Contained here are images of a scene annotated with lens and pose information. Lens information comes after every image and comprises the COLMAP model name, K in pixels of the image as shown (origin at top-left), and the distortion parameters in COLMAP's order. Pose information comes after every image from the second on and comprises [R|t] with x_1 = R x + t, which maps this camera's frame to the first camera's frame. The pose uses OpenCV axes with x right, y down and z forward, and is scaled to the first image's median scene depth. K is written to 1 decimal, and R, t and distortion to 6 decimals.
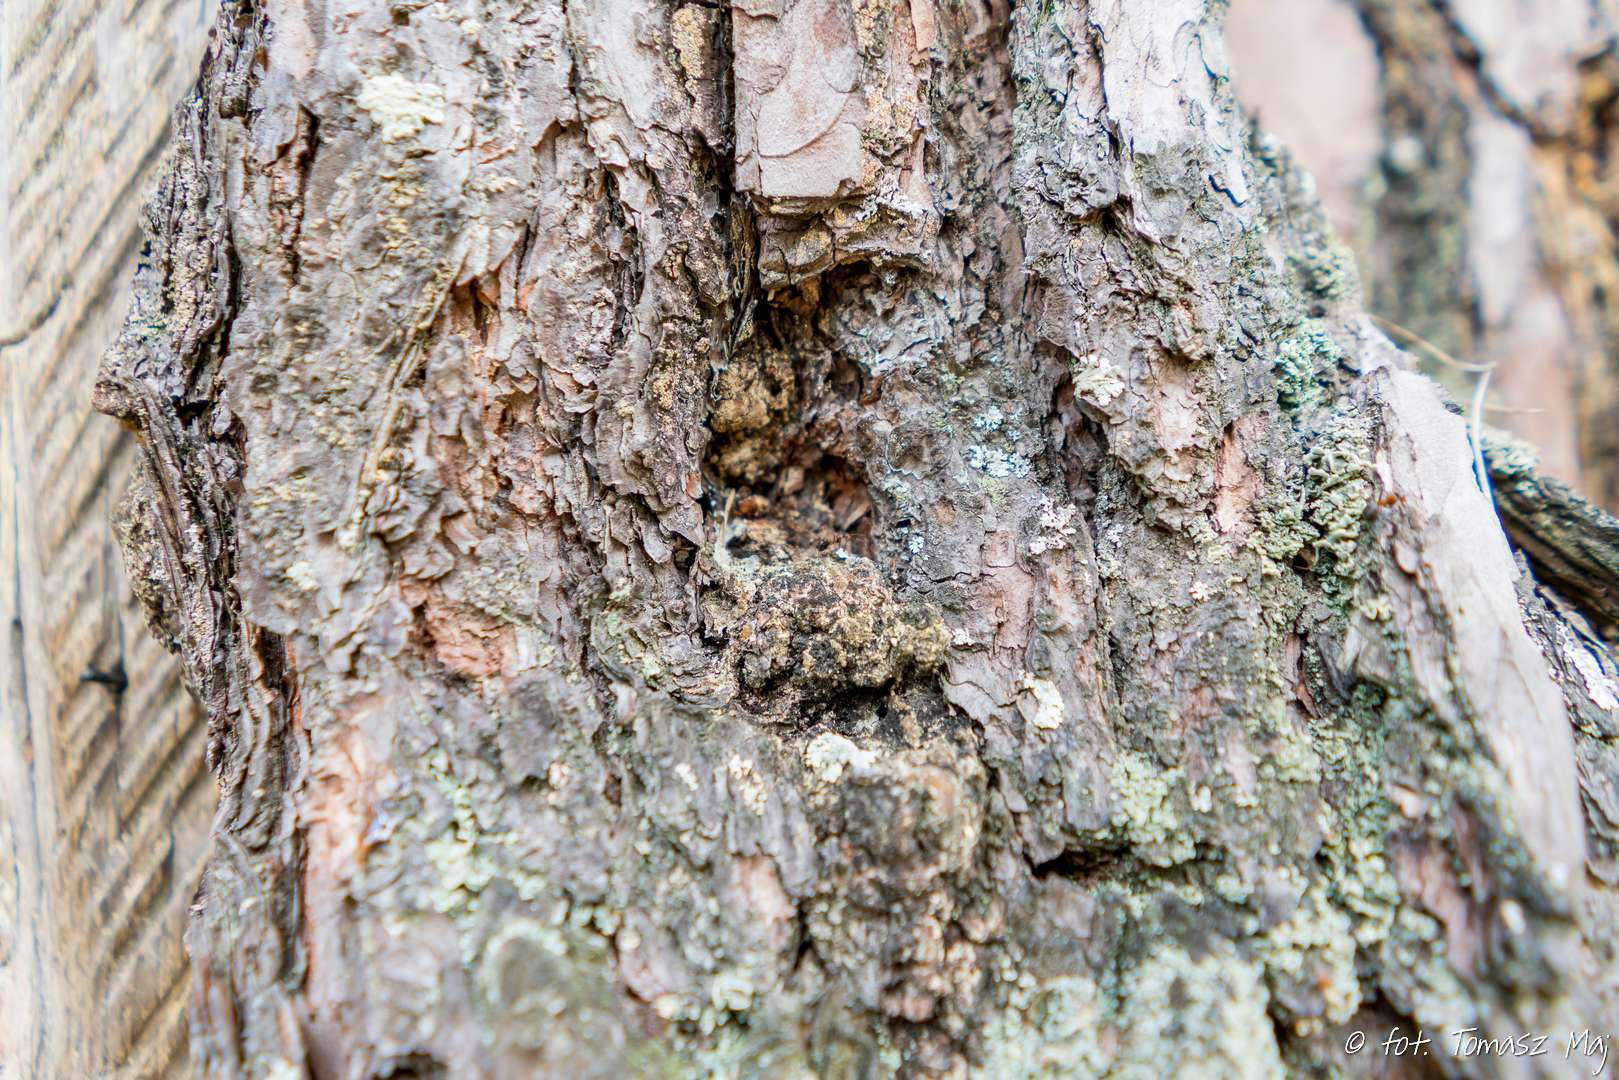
lens RADIAL K [[978.1, 0, 809.5], [0, 978.1, 540.0], [0, 0, 1]] dist [-0.005658, 0.001847]
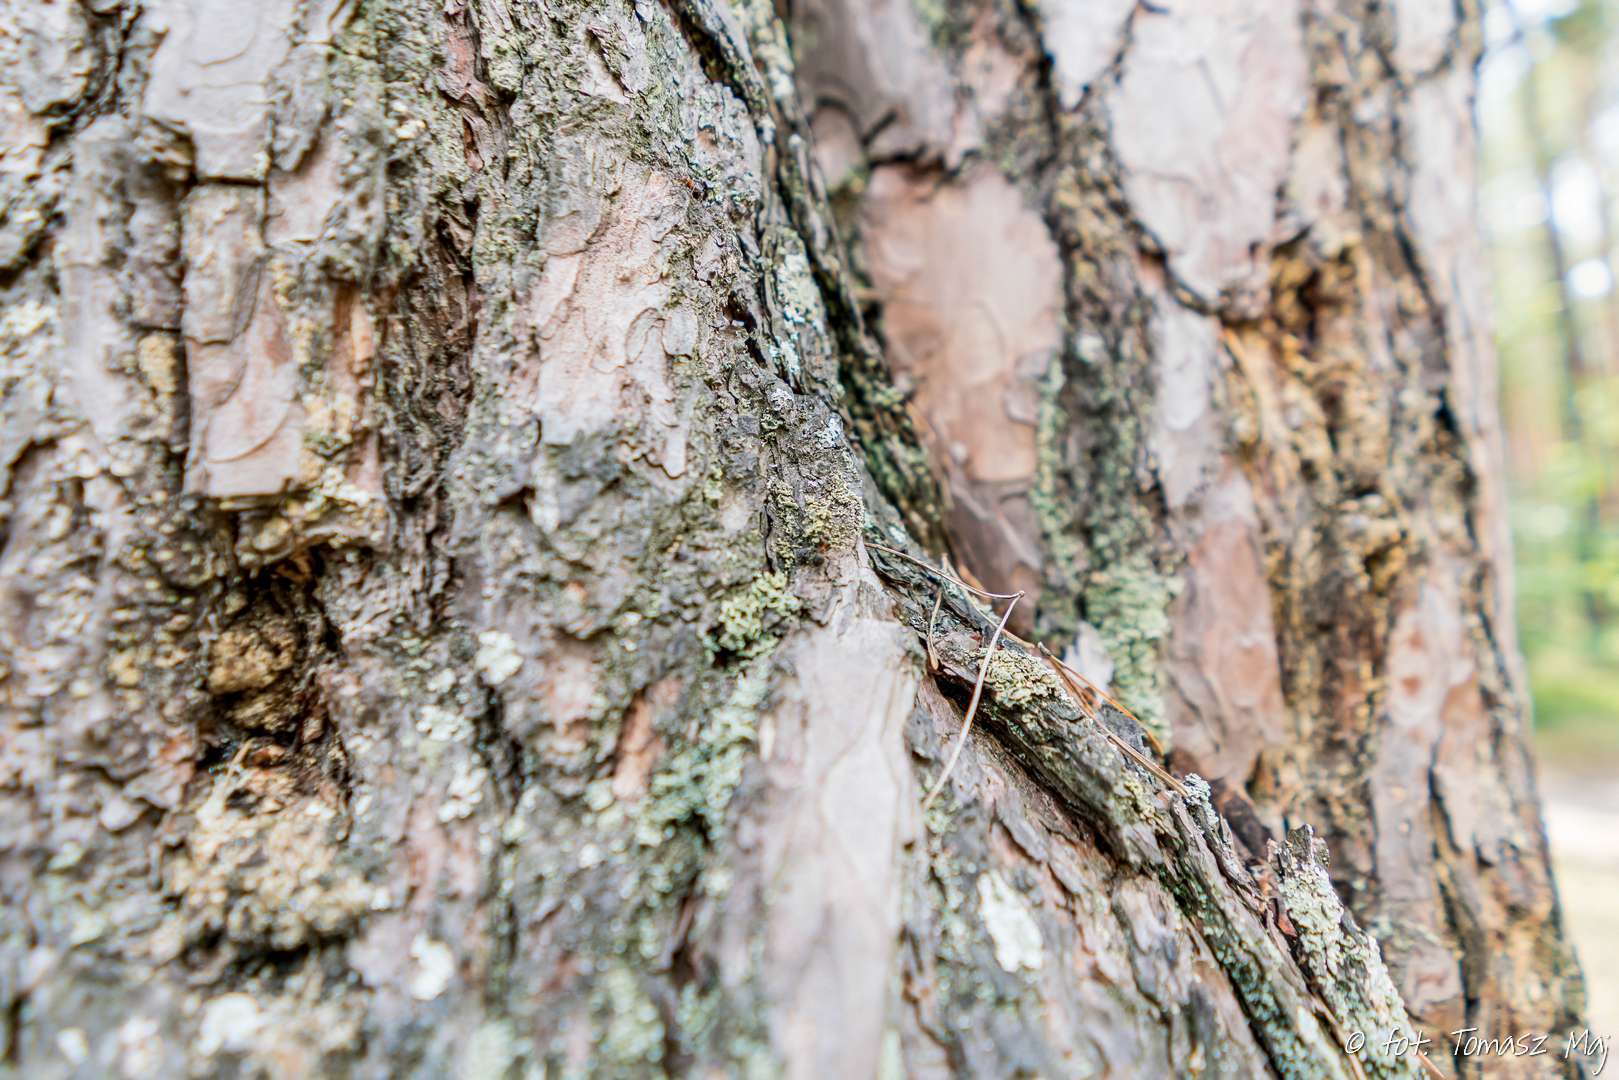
lens RADIAL K [[953.0, 0, 809.5], [0, 953.0, 540.0], [0, 0, 1]] dist [-0.001765, 0.000325]
pose [[0.997324, -0.025236, -0.068621, 0.698927], [0.018402, 0.994971, -0.098457, -0.177785], [0.070761, 0.096931, 0.992773, -0.033505]]
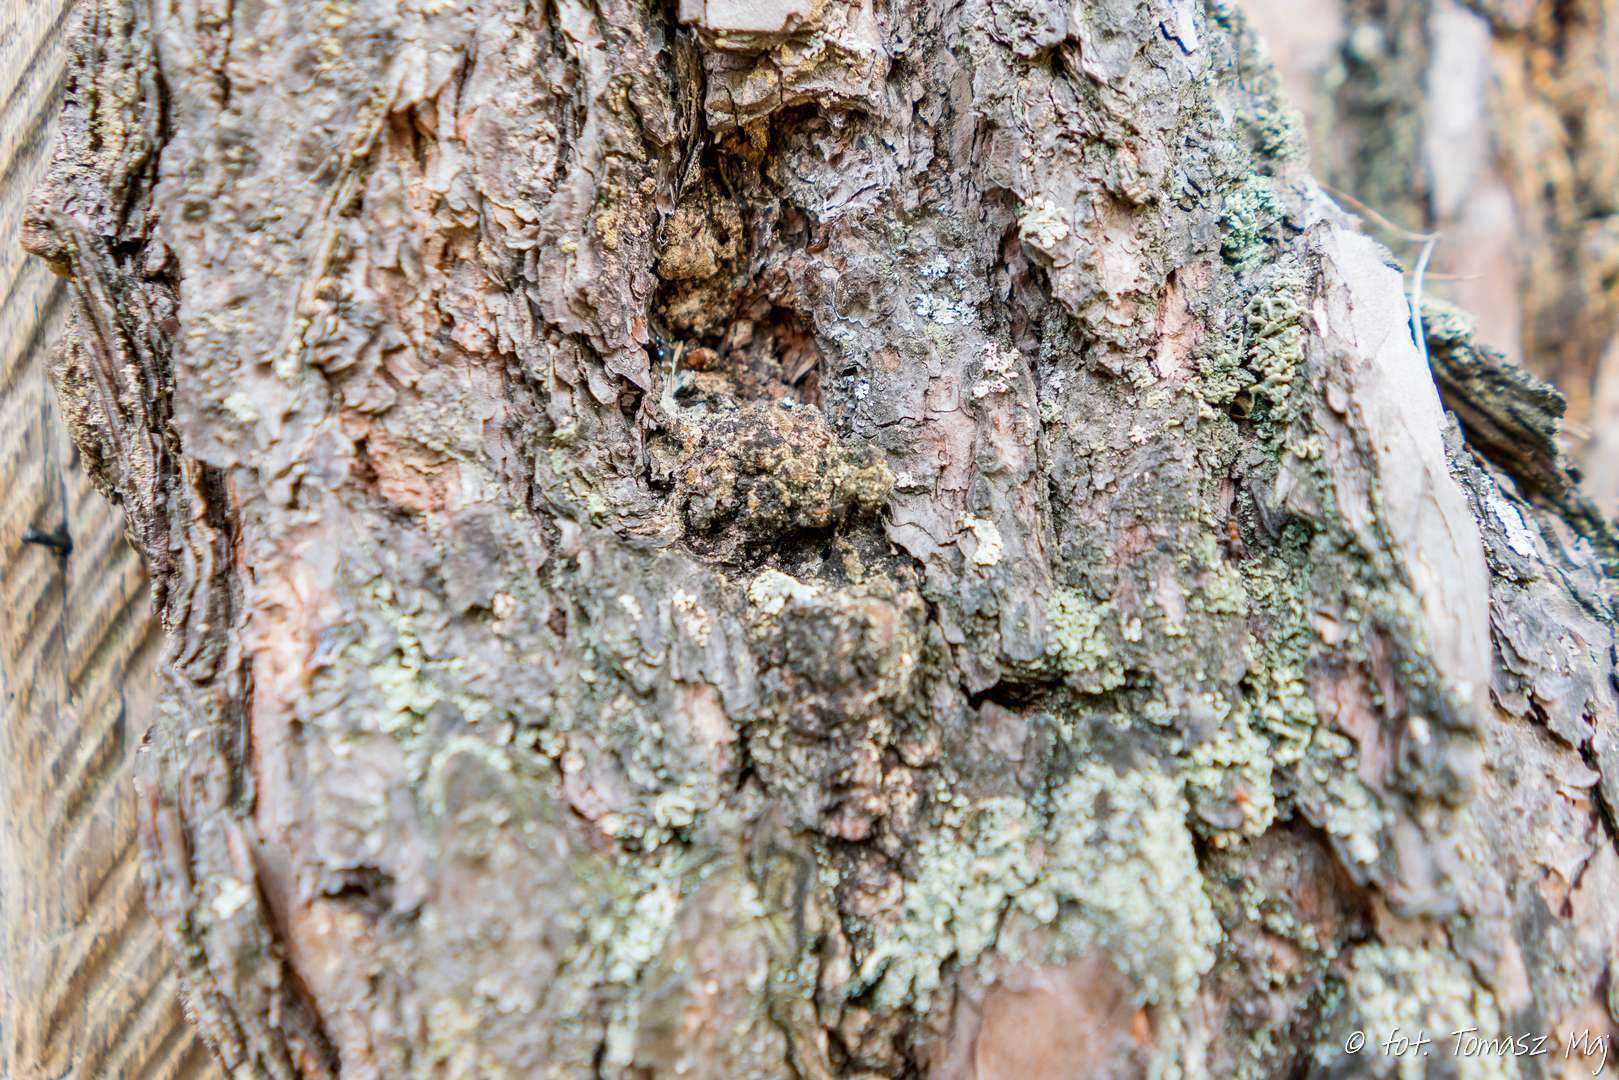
lens RADIAL K [[977.7, 0, 808.9], [0, 977.7, 533.5], [0, 0, 1]] dist [-0.006132, 0.001352]
pose [[0.999548, 0.004334, 0.029734, 0.026093], [-0.006051, 0.998304, 0.057901, 0.096014], [-0.029433, -0.058055, 0.997879, -0.011669]]
